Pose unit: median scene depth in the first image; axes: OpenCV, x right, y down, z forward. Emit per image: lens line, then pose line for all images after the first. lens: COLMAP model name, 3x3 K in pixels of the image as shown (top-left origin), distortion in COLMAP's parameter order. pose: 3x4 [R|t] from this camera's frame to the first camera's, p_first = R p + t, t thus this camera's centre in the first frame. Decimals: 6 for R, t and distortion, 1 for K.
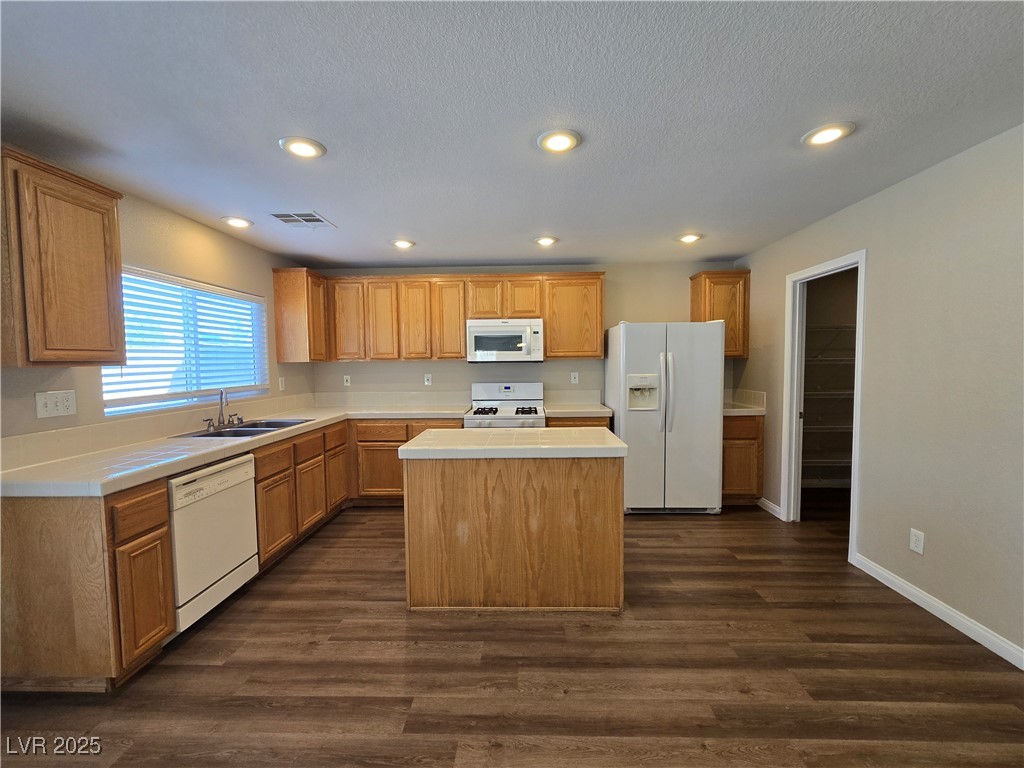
lens RADIAL K [[420.5, 0, 511.1], [0, 420.5, 384.3], [0, 0, 1]] dist [-0.000437, 0.000293]
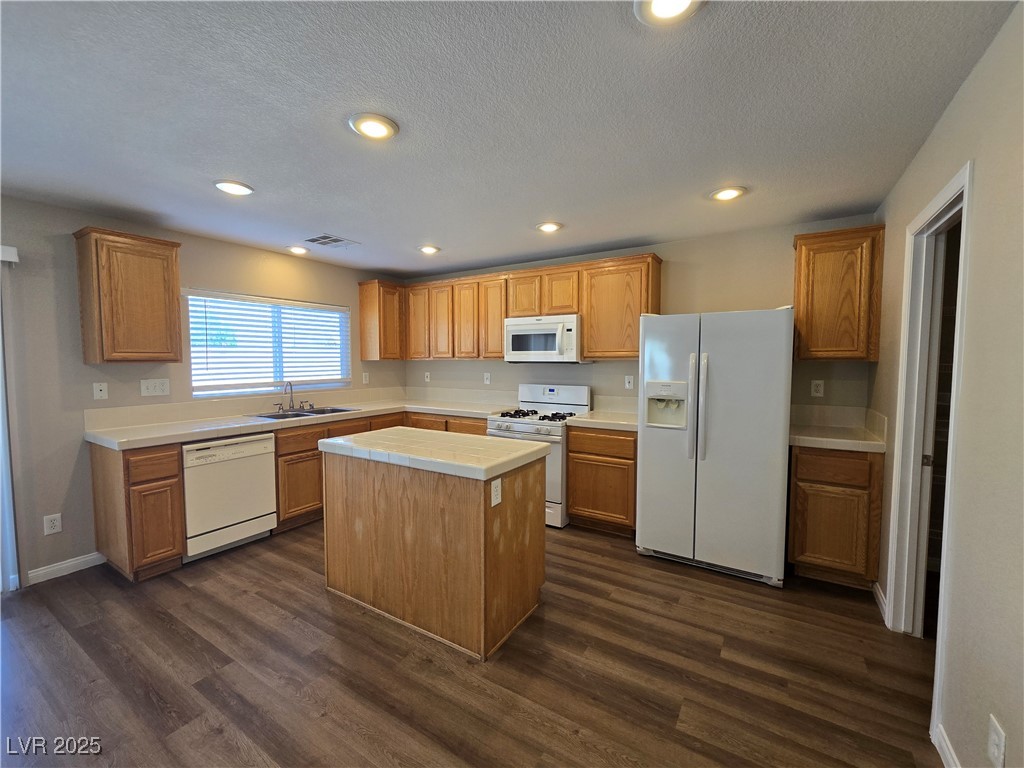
lens RADIAL K [[420.5, 0, 520.3], [0, 420.5, 382.4], [0, 0, 1]] dist [-0.000437, 0.000293]
pose [[0.865867, 0.038045, -0.498826, 0.529090], [-0.035924, 0.999258, 0.013855, -0.025882], [0.498983, 0.005923, 0.866591, 0.218342]]
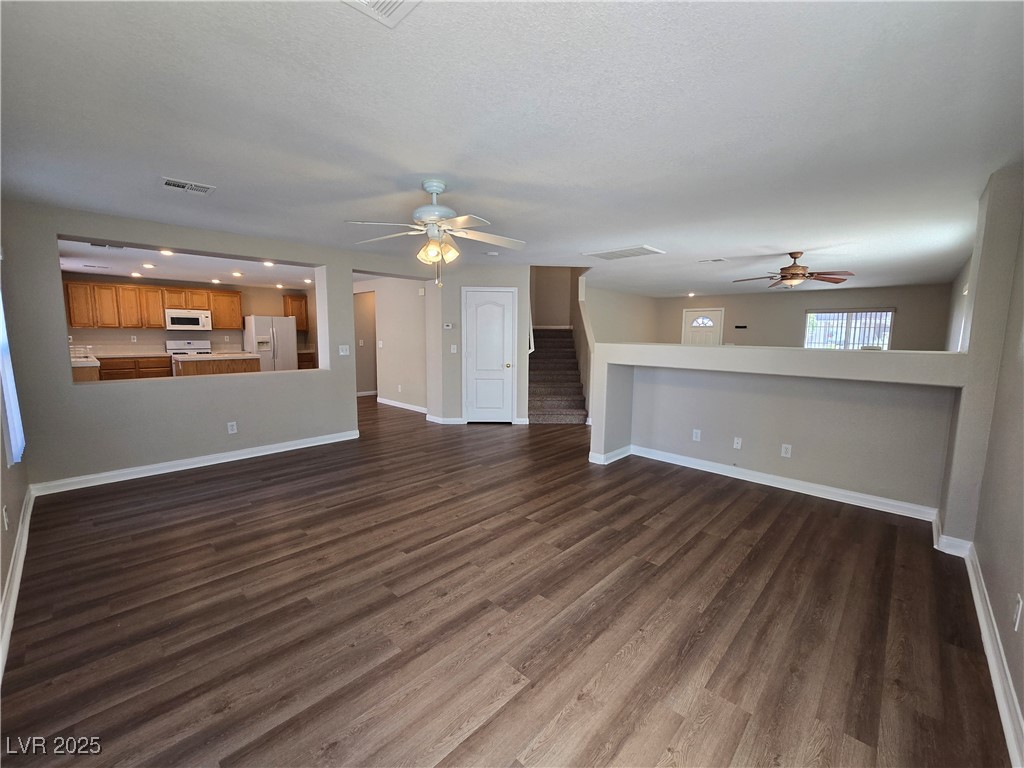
lens RADIAL K [[420.5, 0, 517.4], [0, 420.5, 382.1], [0, 0, 1]] dist [-0.000437, 0.000293]
pose [[0.659068, -0.069866, 0.748831, -0.674244], [0.022235, 0.997051, 0.073455, 0.110735], [-0.751755, -0.031761, 0.658678, -2.079229]]
